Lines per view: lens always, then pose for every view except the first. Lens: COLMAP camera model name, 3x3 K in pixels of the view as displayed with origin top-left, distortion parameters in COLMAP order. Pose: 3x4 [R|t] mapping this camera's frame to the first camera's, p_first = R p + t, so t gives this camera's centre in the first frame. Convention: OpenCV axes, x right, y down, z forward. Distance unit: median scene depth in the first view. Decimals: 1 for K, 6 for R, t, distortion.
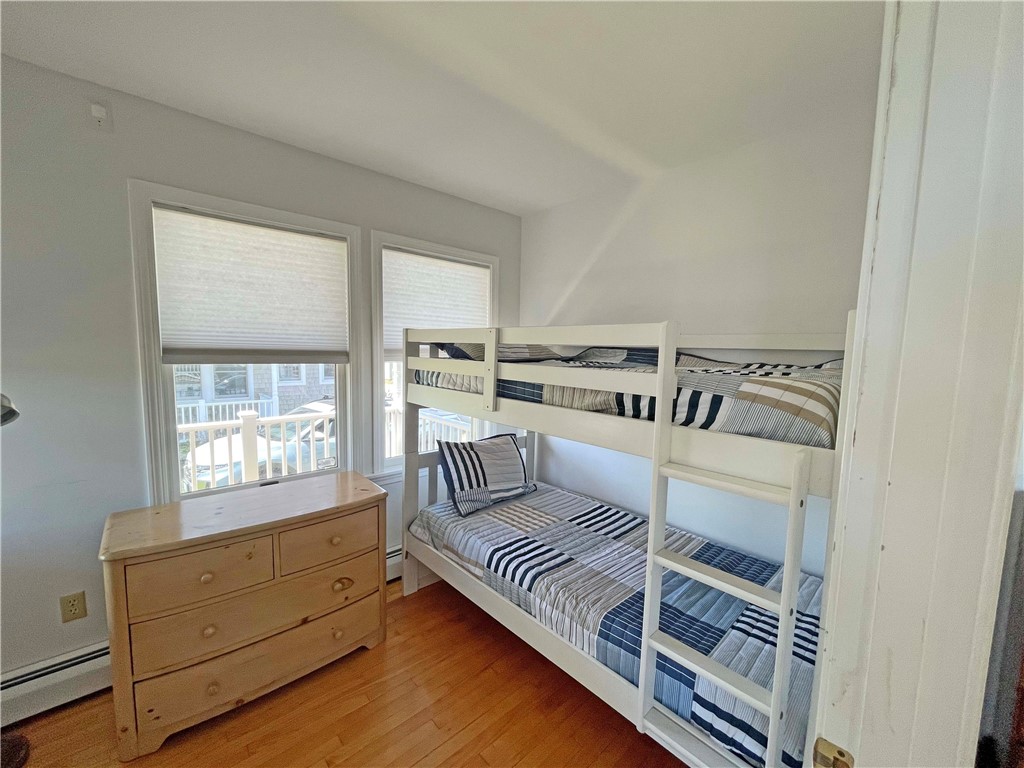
lens RADIAL K [[413.9, 0, 507.5], [0, 413.9, 387.8], [0, 0, 1]] dist [0.000267, 0.000051]
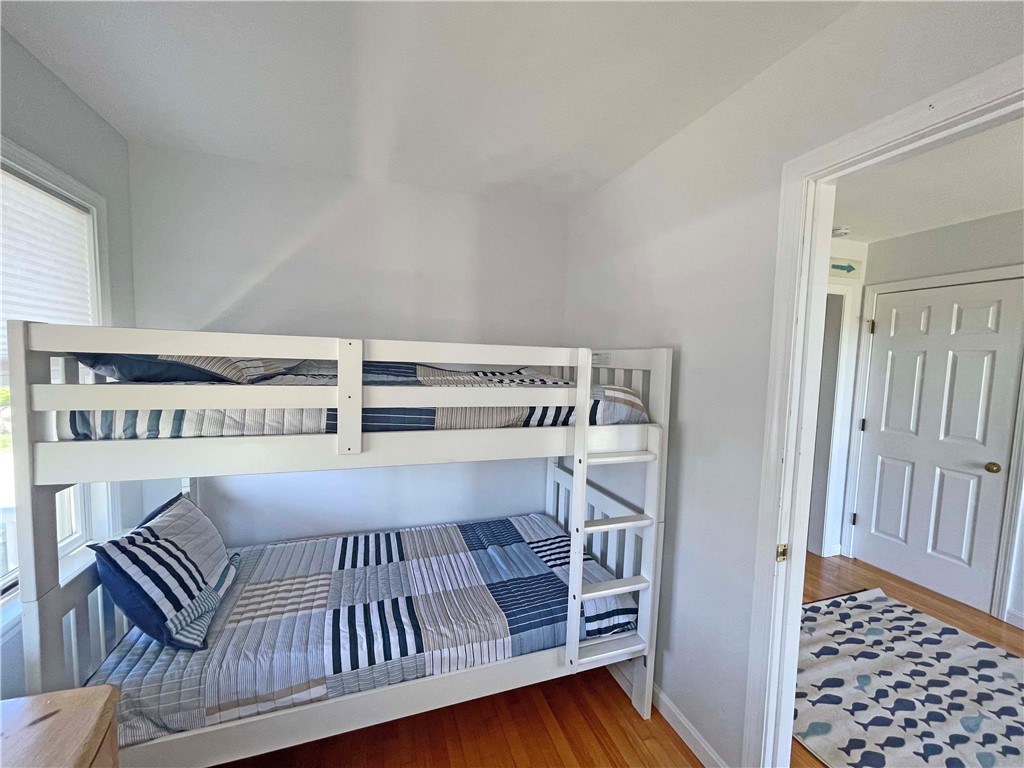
lens RADIAL K [[414.7, 0, 506.7], [0, 414.7, 386.8], [0, 0, 1]] dist [0.000100, -0.000558]
pose [[0.386174, -0.072479, 0.919574, -0.472642], [0.069069, 0.996382, 0.049527, -0.061655], [-0.919836, 0.044388, 0.389783, 0.366956]]
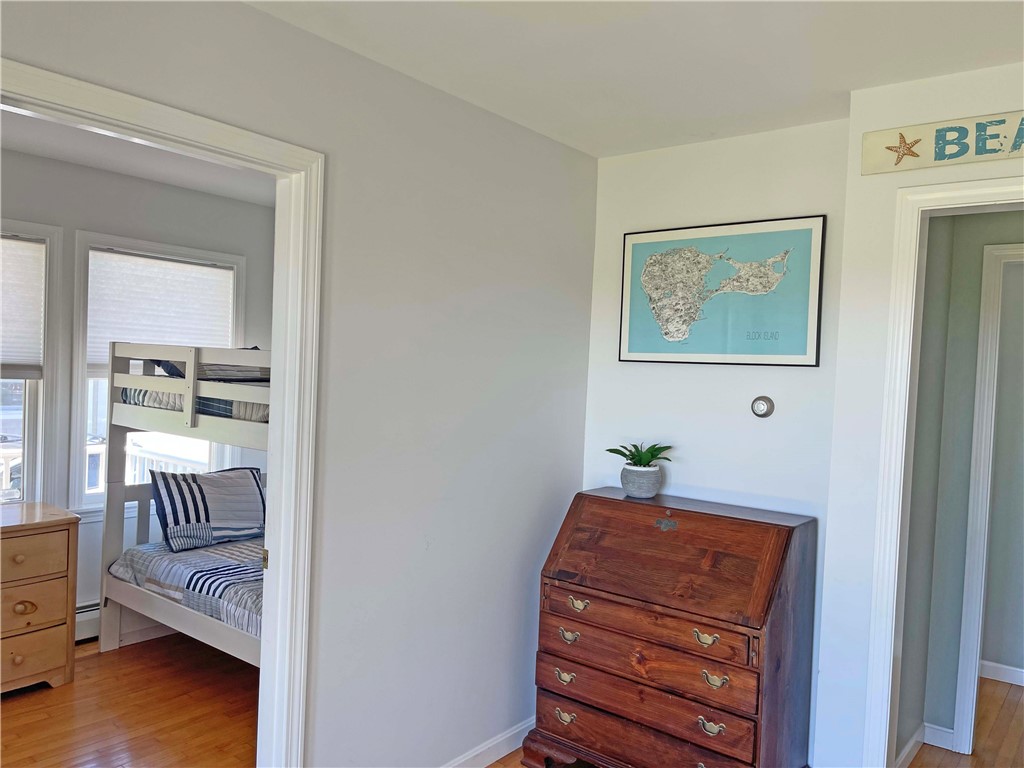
lens RADIAL K [[782.1, 0, 511.3], [0, 782.1, 396.4], [0, 0, 1]] dist [0.080128, -0.100403]
pose [[0.986778, 0.017447, 0.161138, 0.342684], [-0.008780, 0.998484, -0.054345, 0.062922], [-0.161842, 0.052212, 0.985434, -0.856976]]
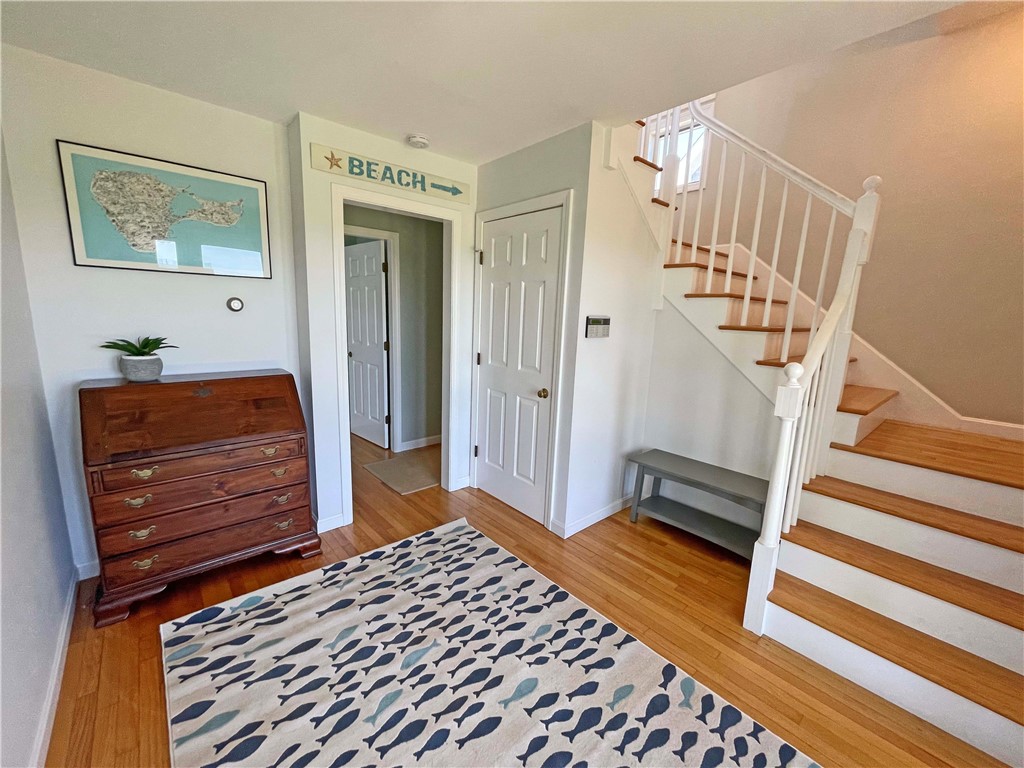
lens RADIAL K [[414.7, 0, 506.7], [0, 414.7, 386.8], [0, 0, 1]] dist [0.000100, -0.000558]
pose [[0.012192, -0.196935, 0.980341, -0.105753], [0.060613, 0.978756, 0.195863, 0.046253], [-0.998087, 0.057034, 0.023870, -0.326571]]
